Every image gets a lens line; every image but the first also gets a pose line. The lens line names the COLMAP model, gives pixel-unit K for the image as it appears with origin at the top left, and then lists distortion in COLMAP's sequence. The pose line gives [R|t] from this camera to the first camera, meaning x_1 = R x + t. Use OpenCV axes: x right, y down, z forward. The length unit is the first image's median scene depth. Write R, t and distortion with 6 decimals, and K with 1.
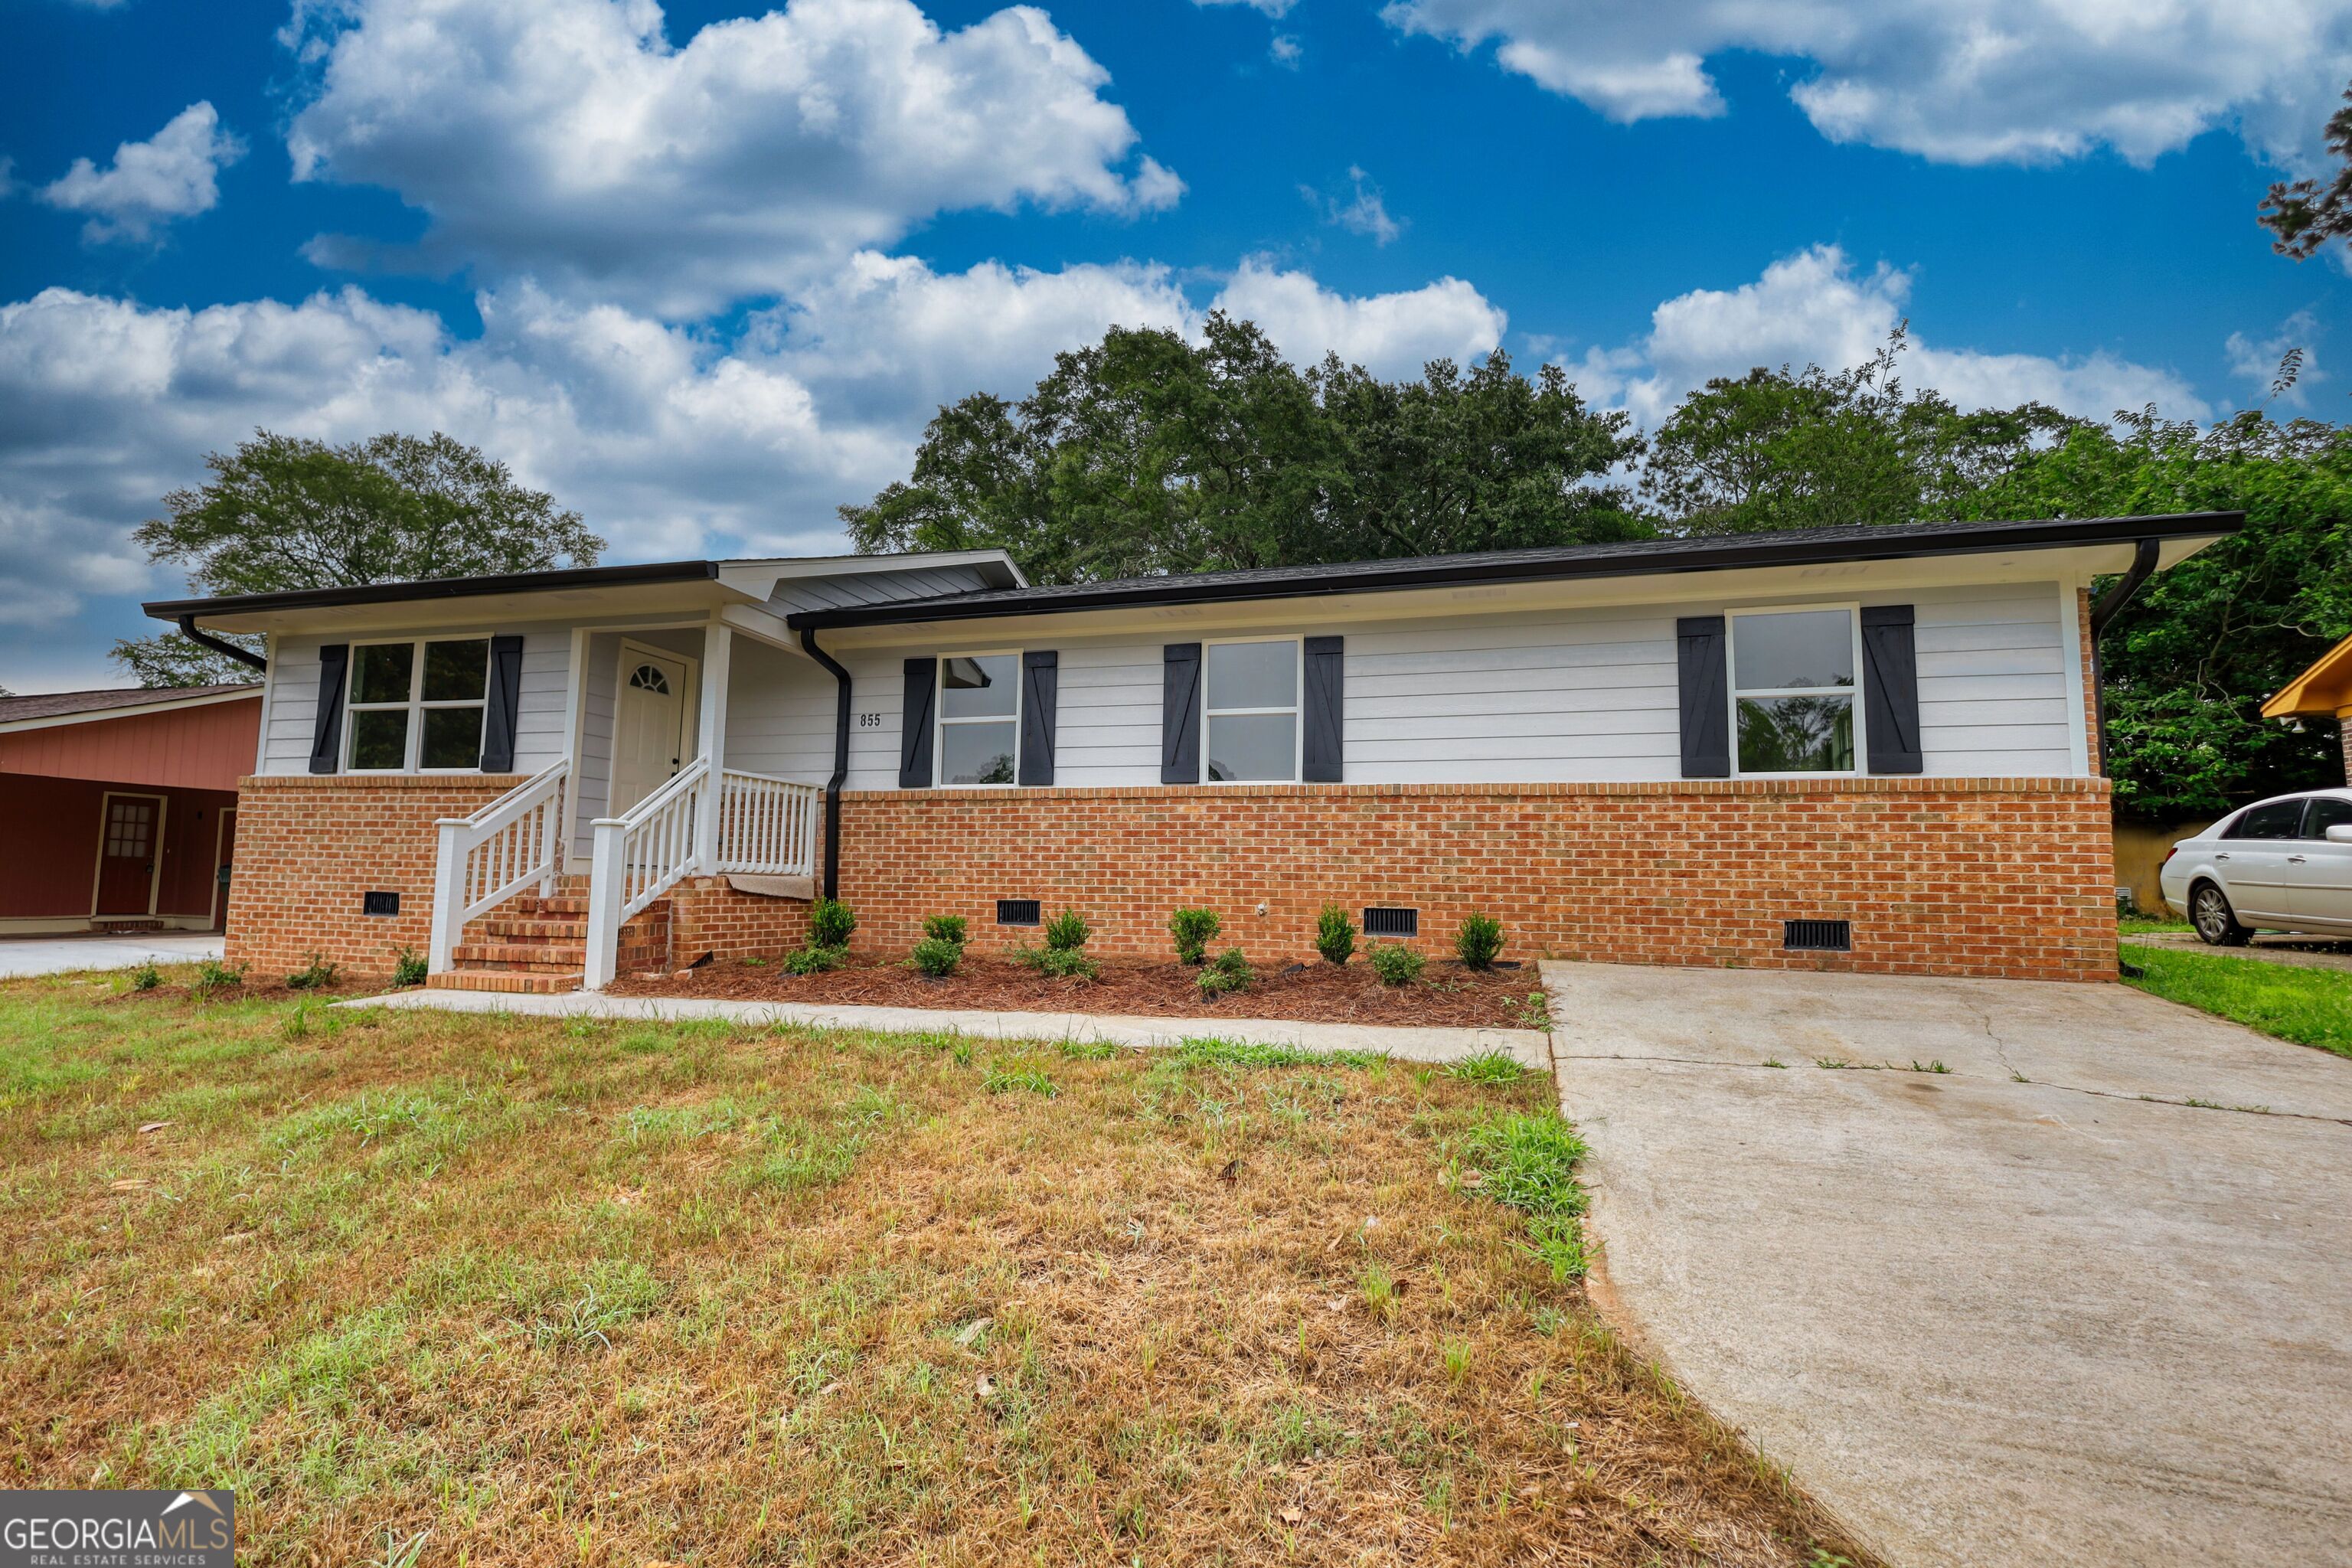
lens RADIAL K [[1102.3, 0, 1178.2], [0, 1102.3, 775.3], [0, 0, 1]] dist [0.001114, 0.000744]
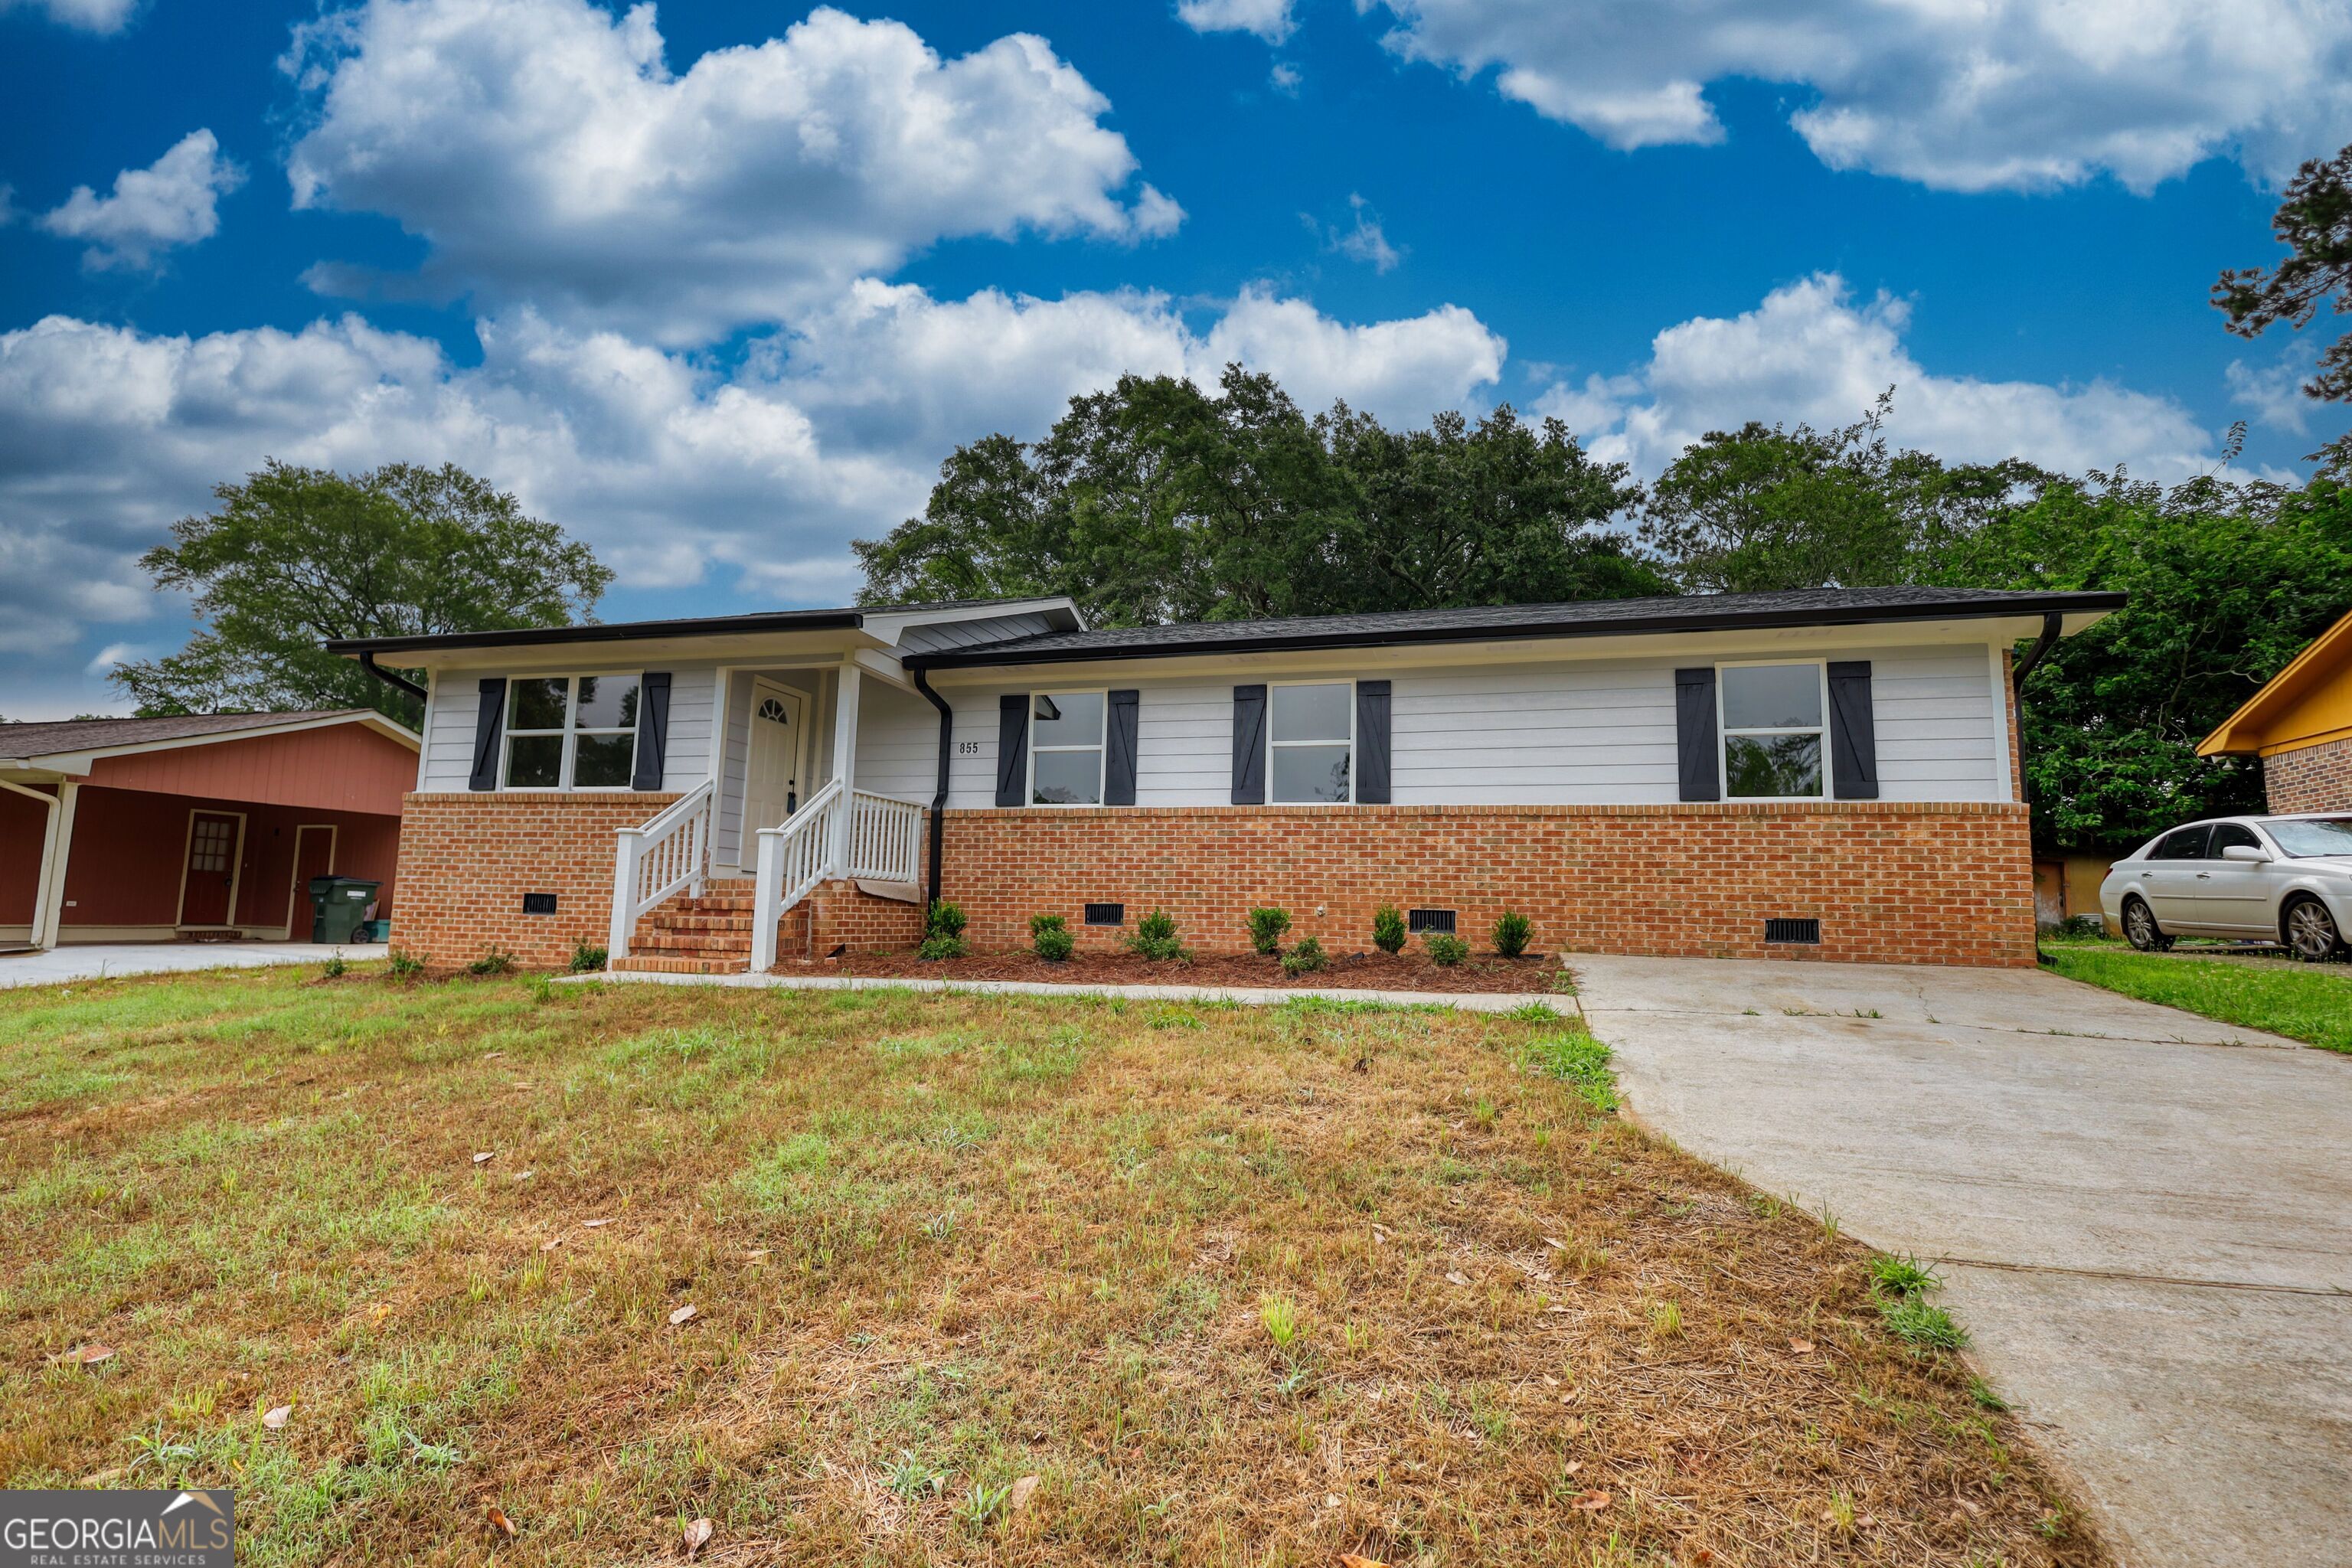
lens RADIAL K [[1102.3, 0, 1152.2], [0, 1102.3, 780.7], [0, 0, 1]] dist [0.001114, 0.000744]
pose [[0.999801, 0.009143, -0.017731, -0.066908], [-0.009557, 0.999681, -0.023400, 0.009140], [0.017511, 0.023564, 0.999569, -0.146059]]
